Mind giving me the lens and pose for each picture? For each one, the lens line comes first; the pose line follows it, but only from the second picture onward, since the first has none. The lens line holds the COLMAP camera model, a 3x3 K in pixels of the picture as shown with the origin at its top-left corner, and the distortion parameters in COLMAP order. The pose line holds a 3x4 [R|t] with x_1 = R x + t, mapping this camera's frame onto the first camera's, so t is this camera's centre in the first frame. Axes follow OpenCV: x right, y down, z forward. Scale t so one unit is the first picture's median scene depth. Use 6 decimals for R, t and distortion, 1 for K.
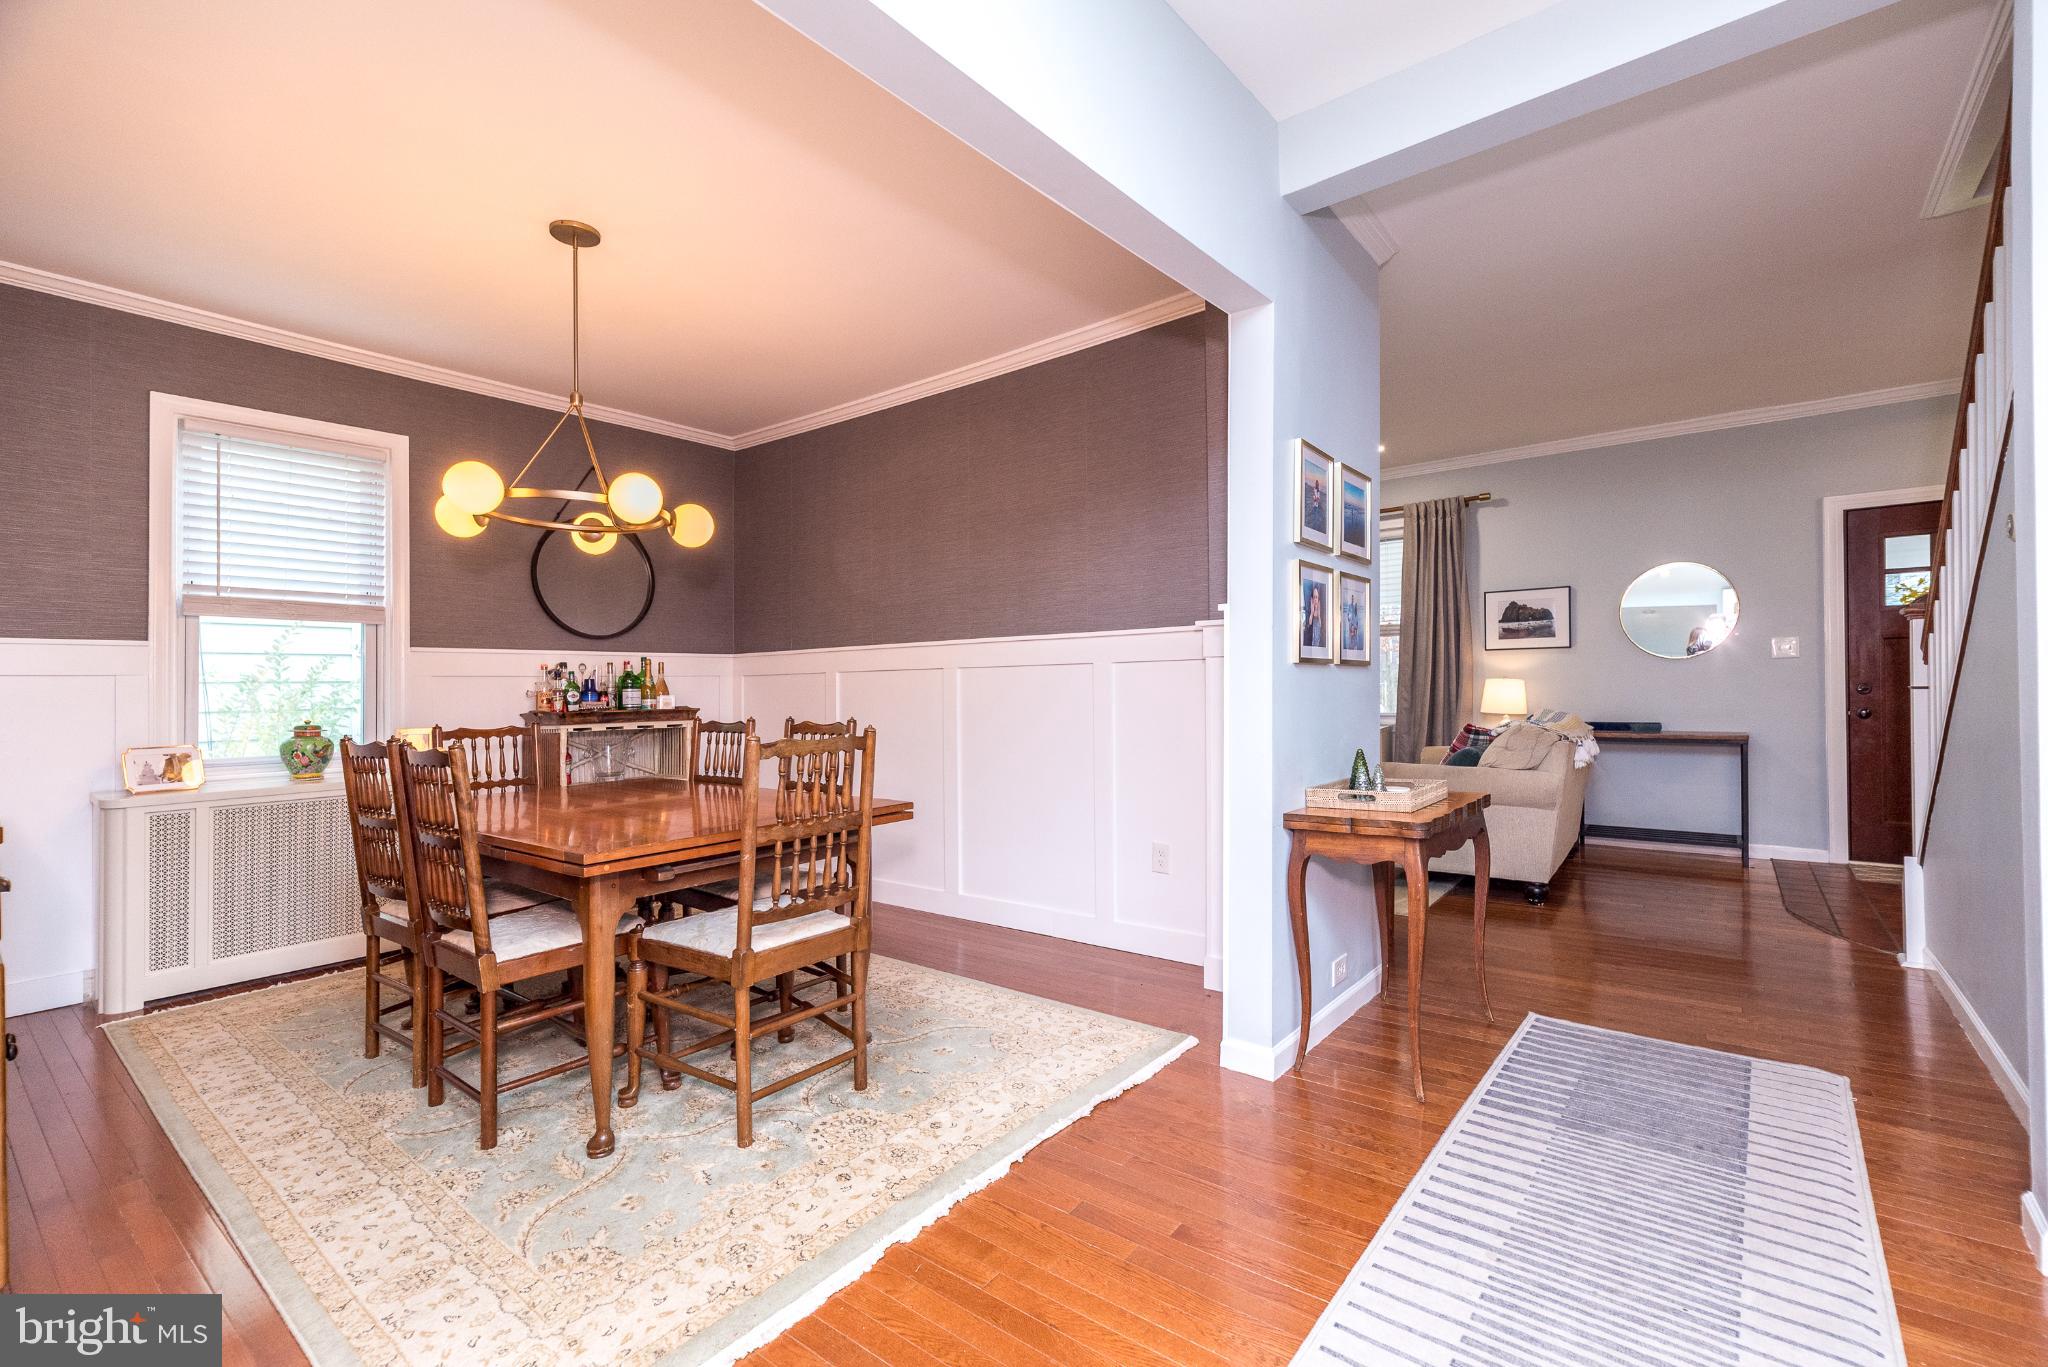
lens RADIAL K [[889.9, 0, 1028.5], [0, 889.9, 674.4], [0, 0, 1]] dist [0.000855, 0.000249]
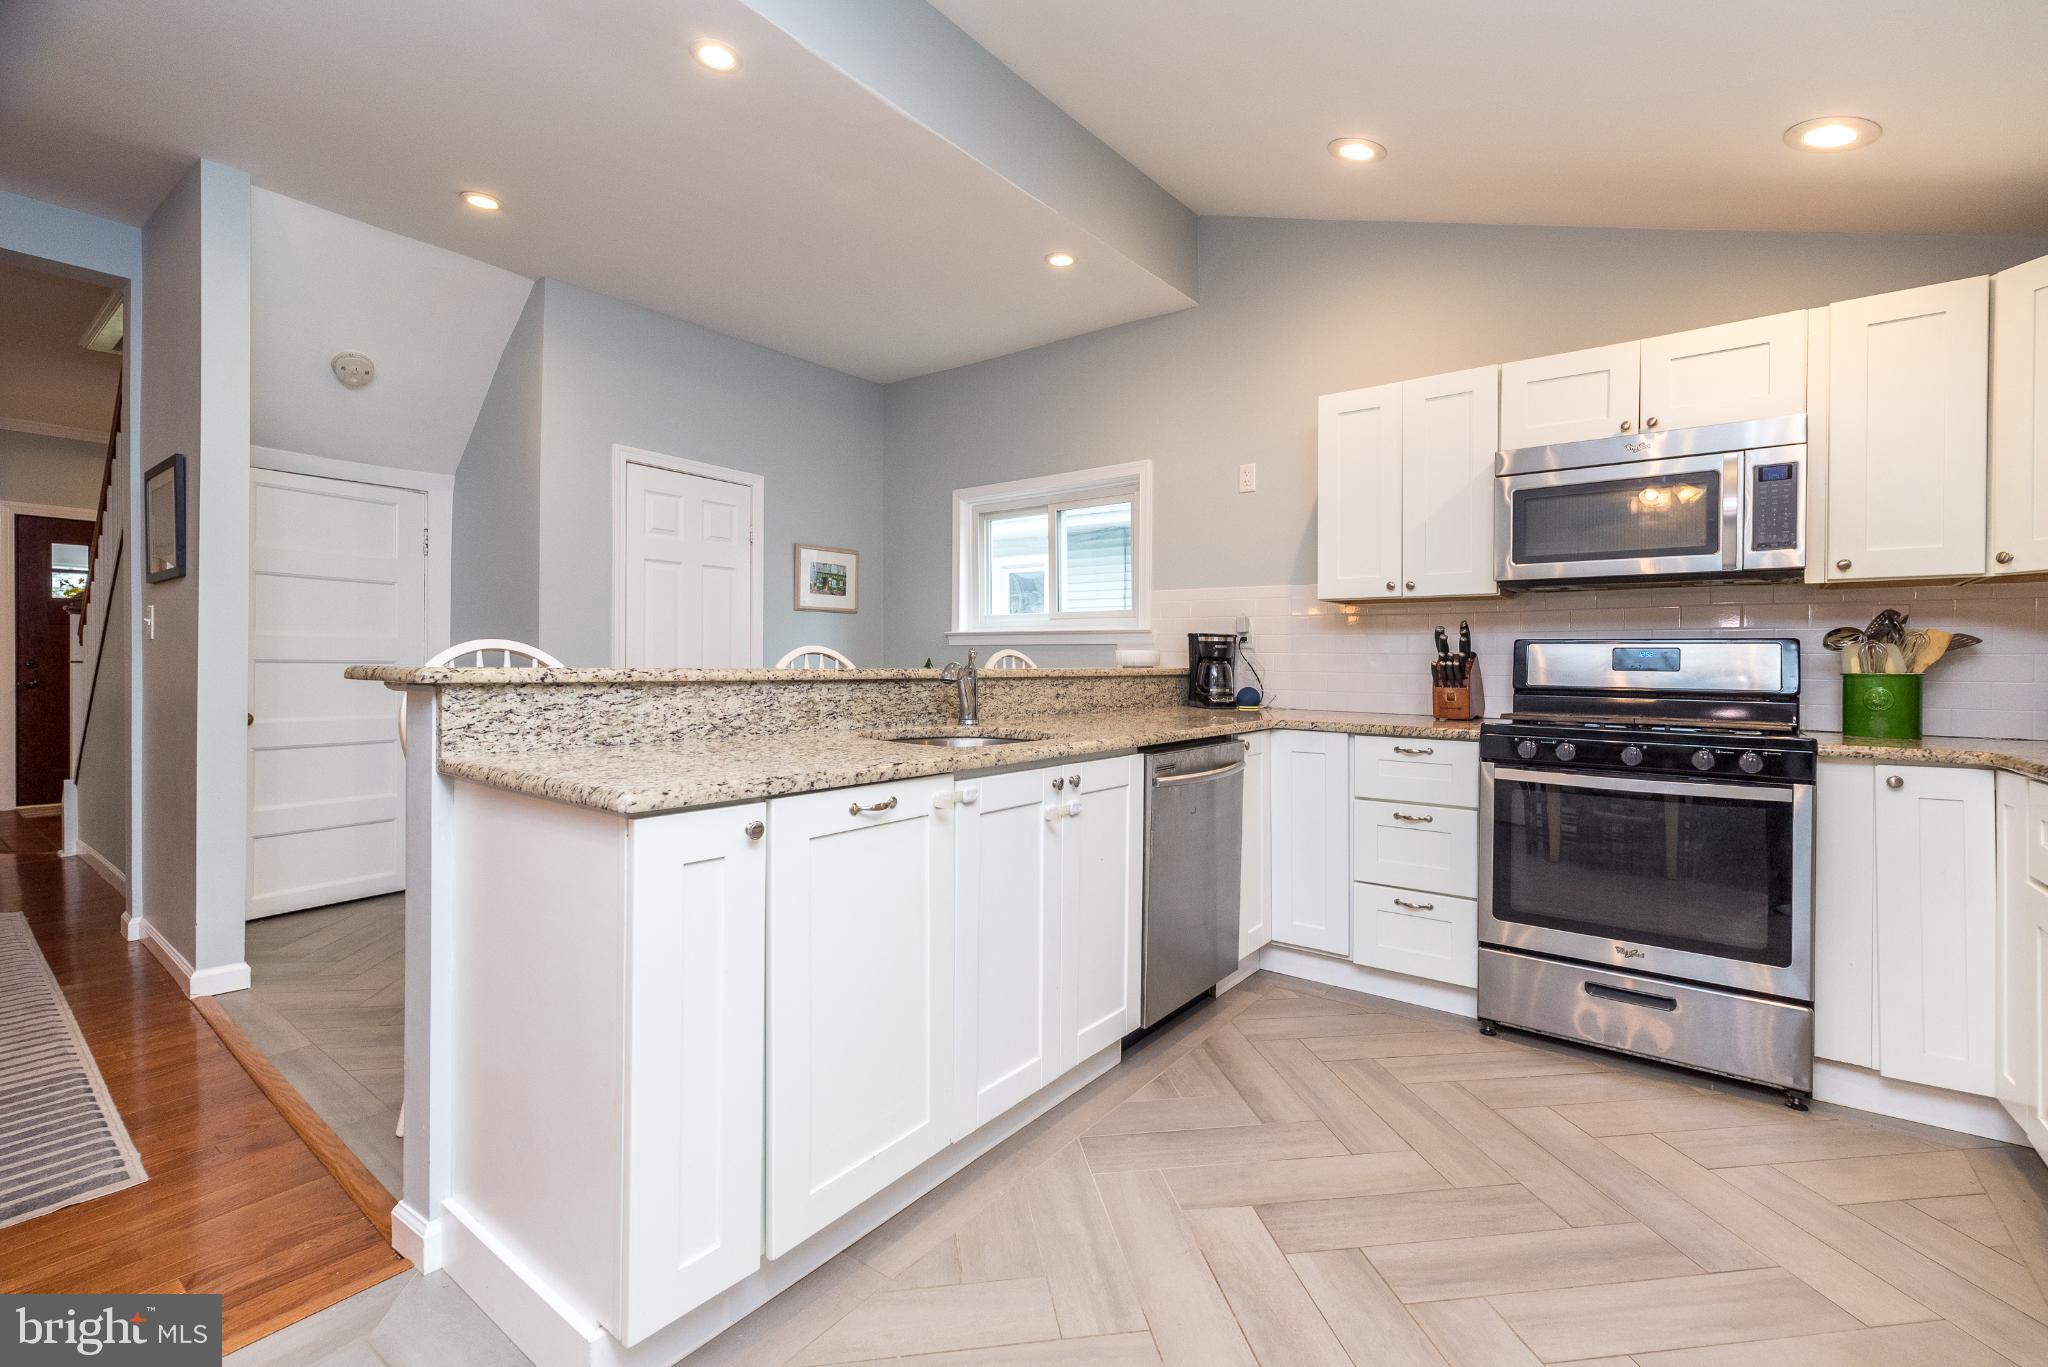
lens RADIAL K [[888.6, 0, 1018.8], [0, 888.6, 690.2], [0, 0, 1]] dist [0.002260, 0.000137]
pose [[-0.023094, -0.014321, 0.999631, -0.403193], [-0.026512, 0.999555, 0.013707, 0.000218], [-0.999382, -0.026185, -0.023463, -0.415768]]
